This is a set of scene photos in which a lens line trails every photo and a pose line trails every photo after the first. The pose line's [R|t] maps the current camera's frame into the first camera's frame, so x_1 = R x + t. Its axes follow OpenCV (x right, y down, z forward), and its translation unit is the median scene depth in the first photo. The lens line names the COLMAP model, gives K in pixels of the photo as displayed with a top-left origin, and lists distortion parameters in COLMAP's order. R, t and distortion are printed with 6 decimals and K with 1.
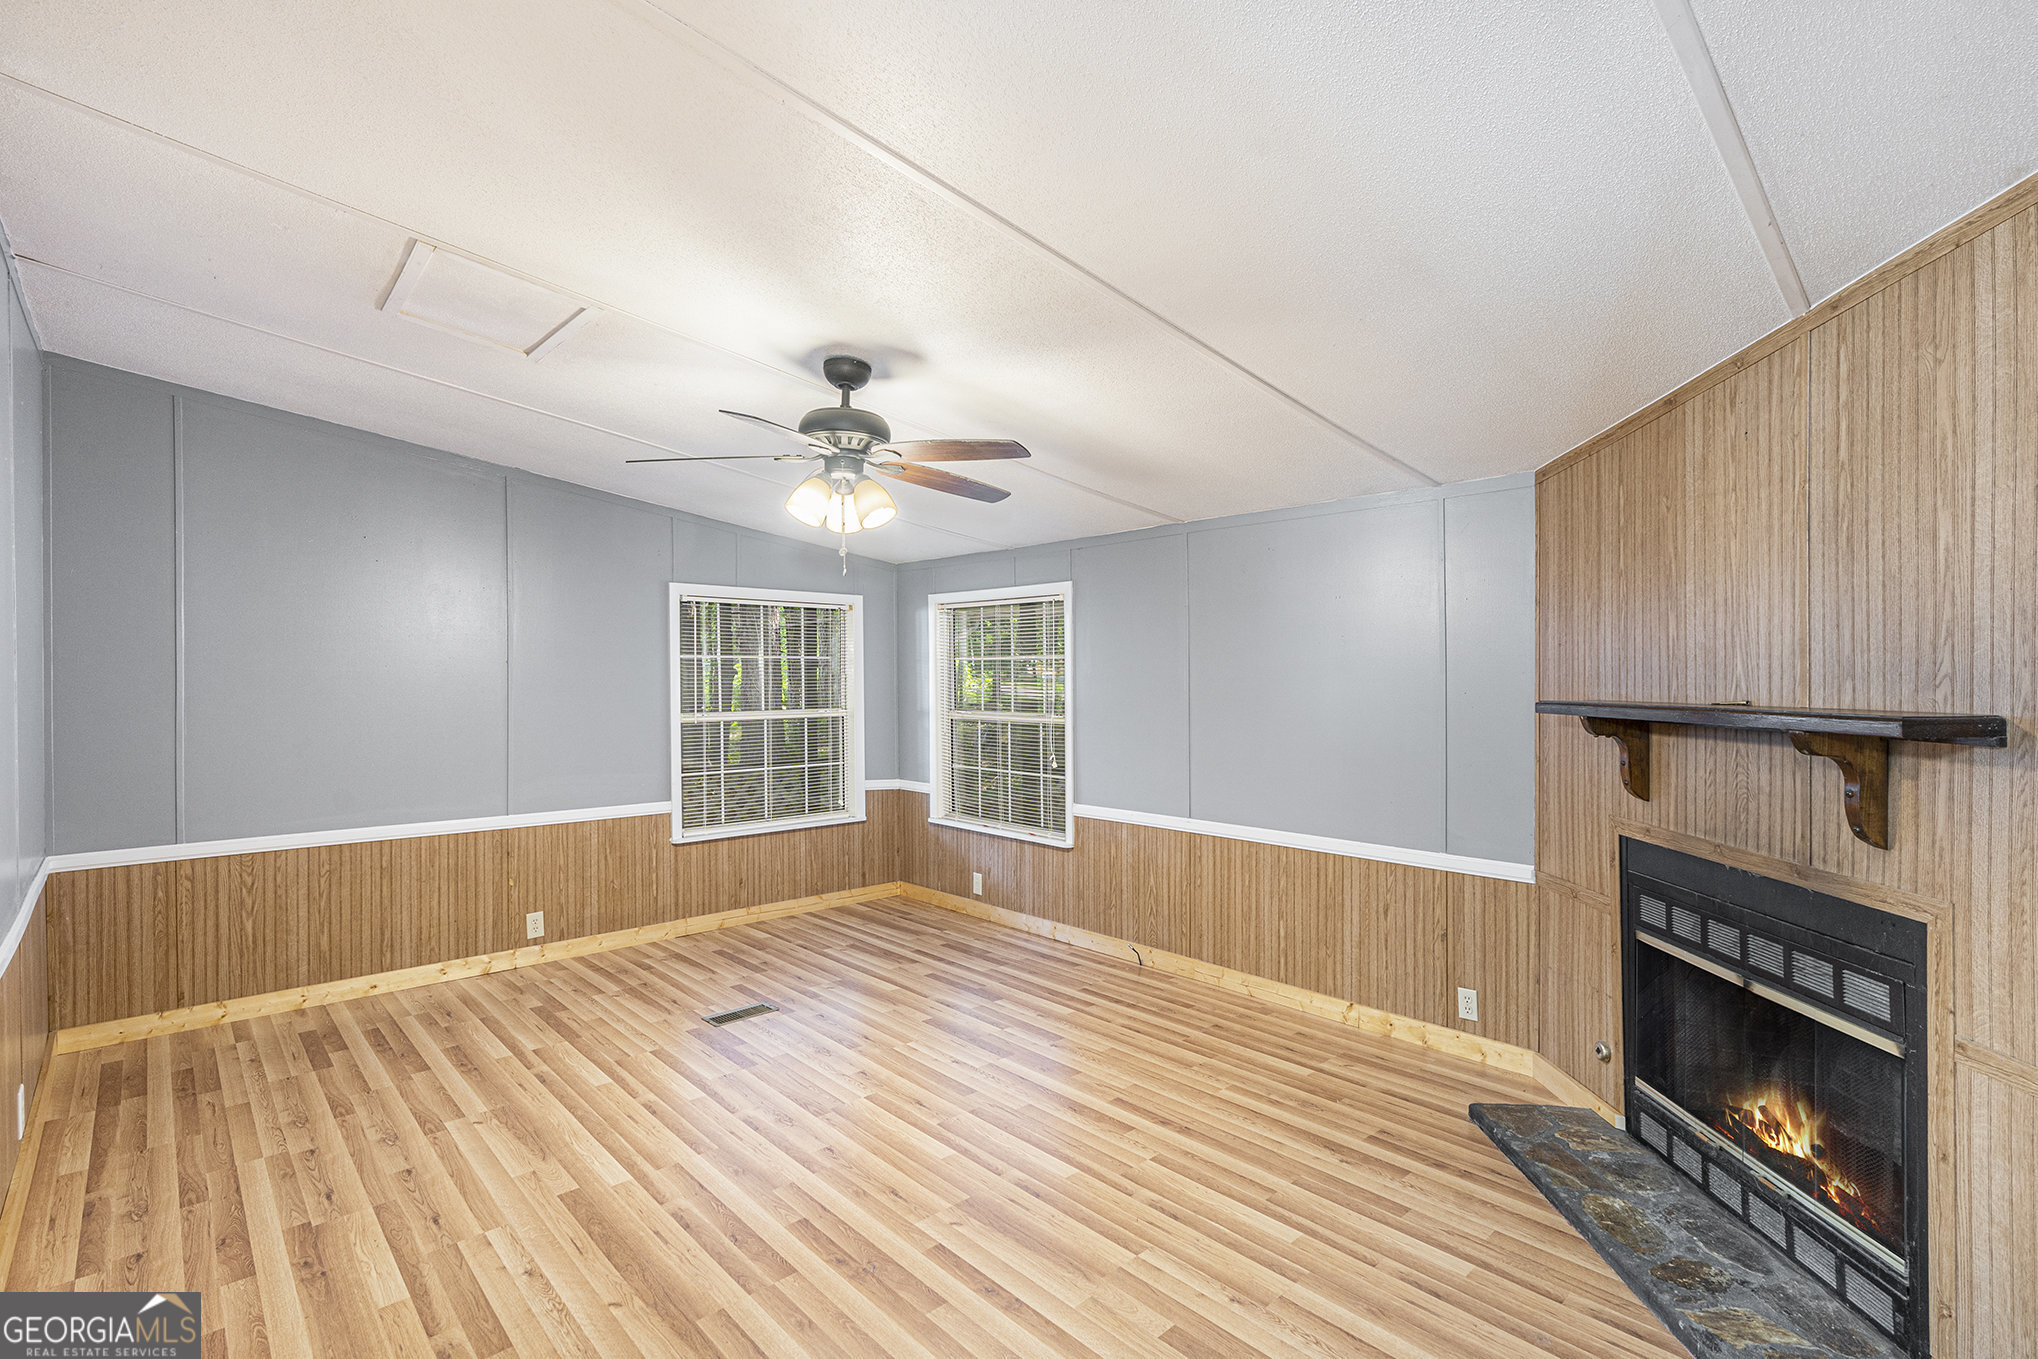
lens RADIAL K [[937.1, 0, 1023.5], [0, 937.1, 676.1], [0, 0, 1]] dist [-0.005121, 0.000223]
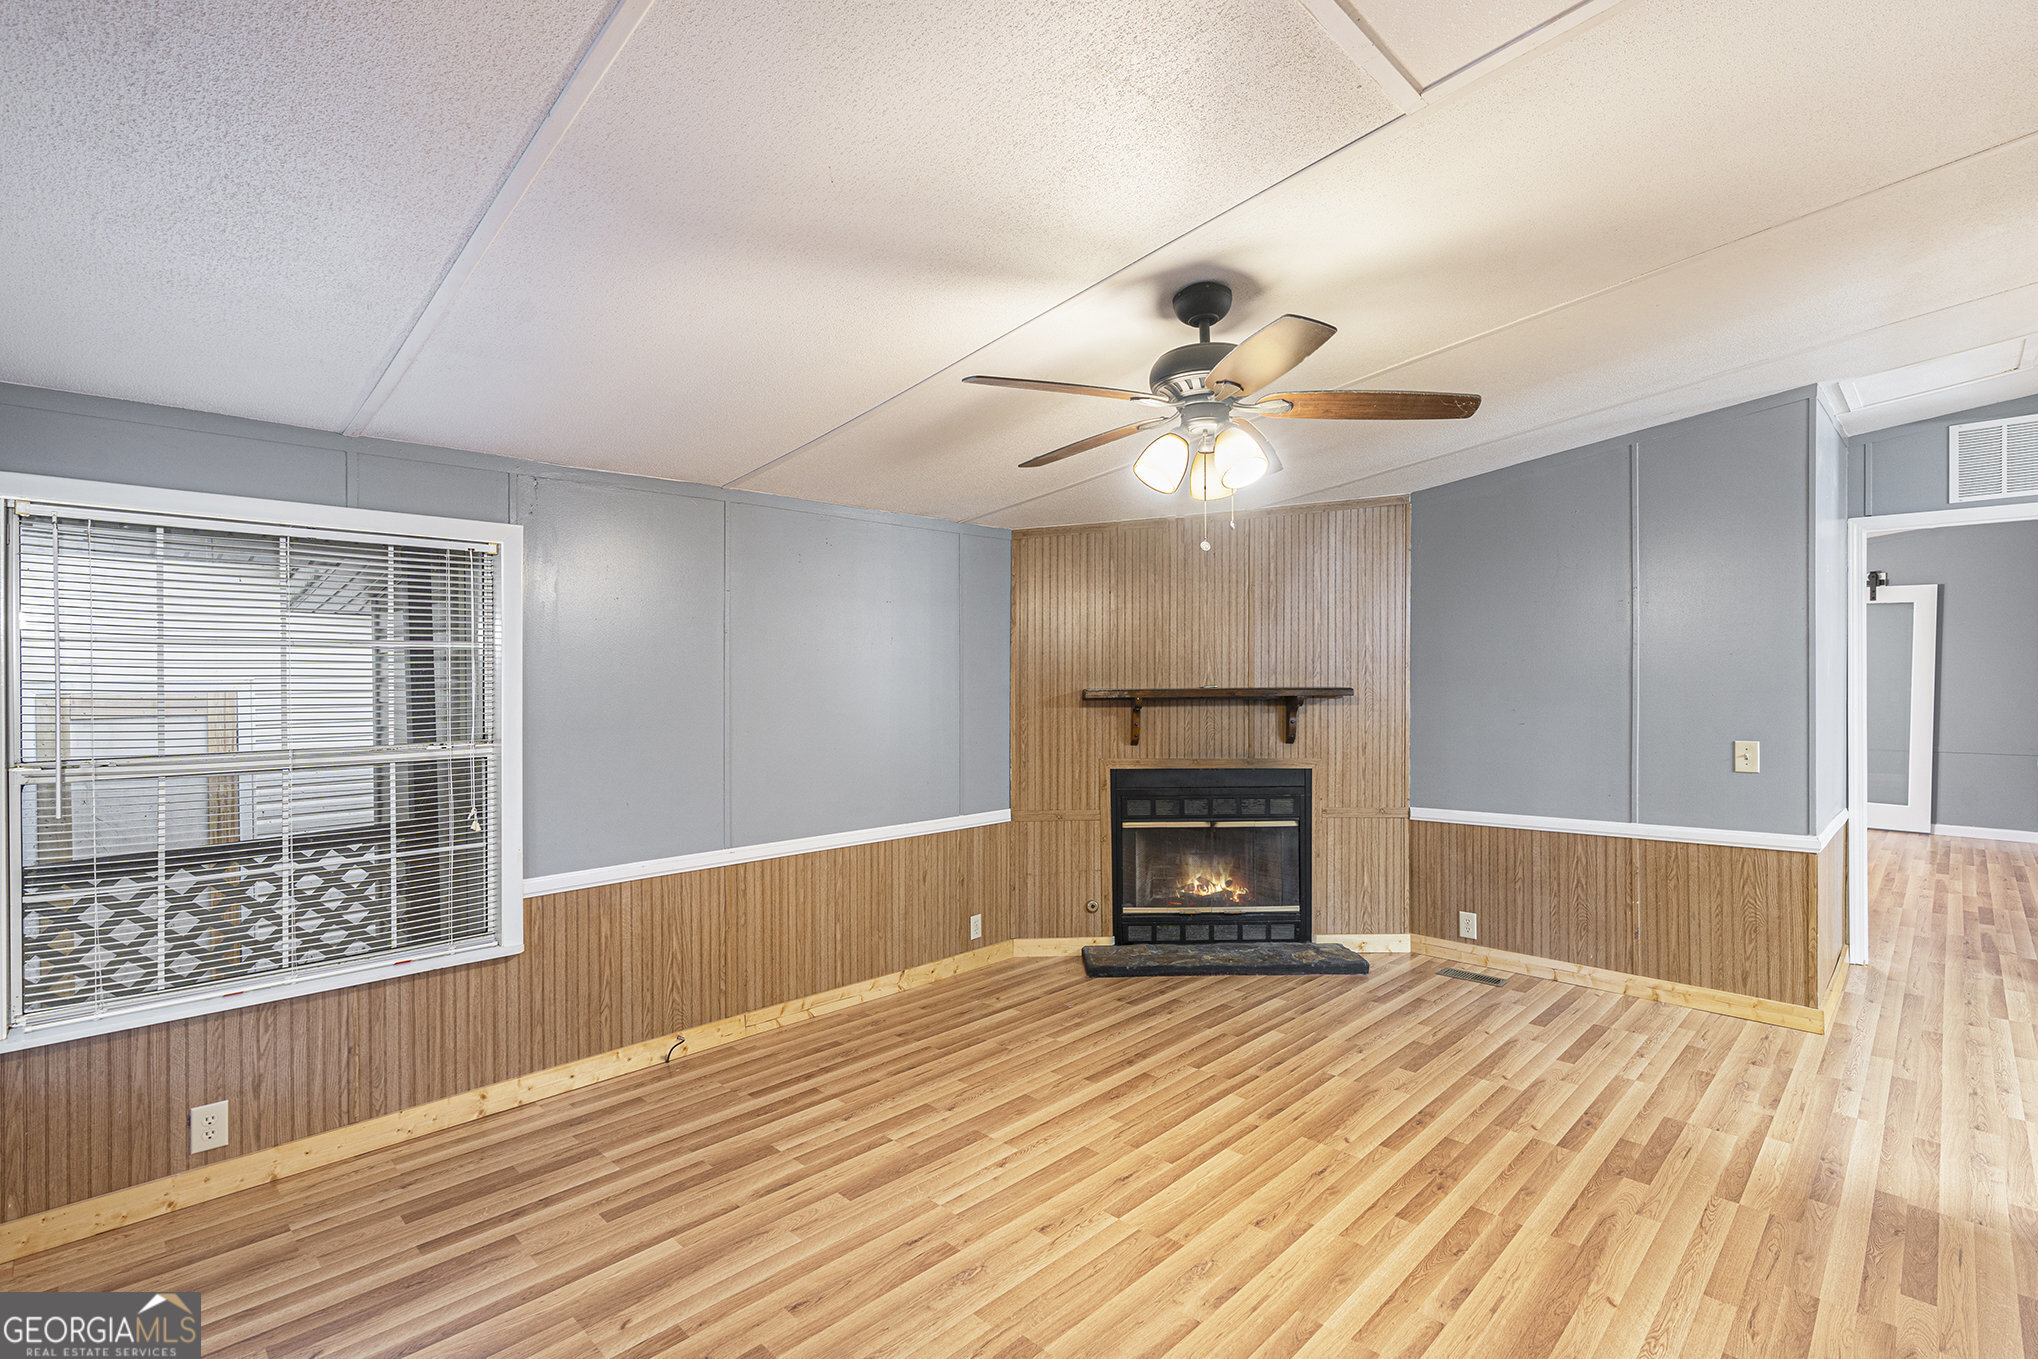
lens RADIAL K [[937.1, 0, 1023.5], [0, 937.1, 676.1], [0, 0, 1]] dist [-0.005121, 0.000223]
pose [[-0.031565, 0.001780, 0.999500, -0.869680], [0.006002, 0.999981, -0.001591, 0.004629], [-0.999484, 0.005948, -0.031575, 1.019478]]
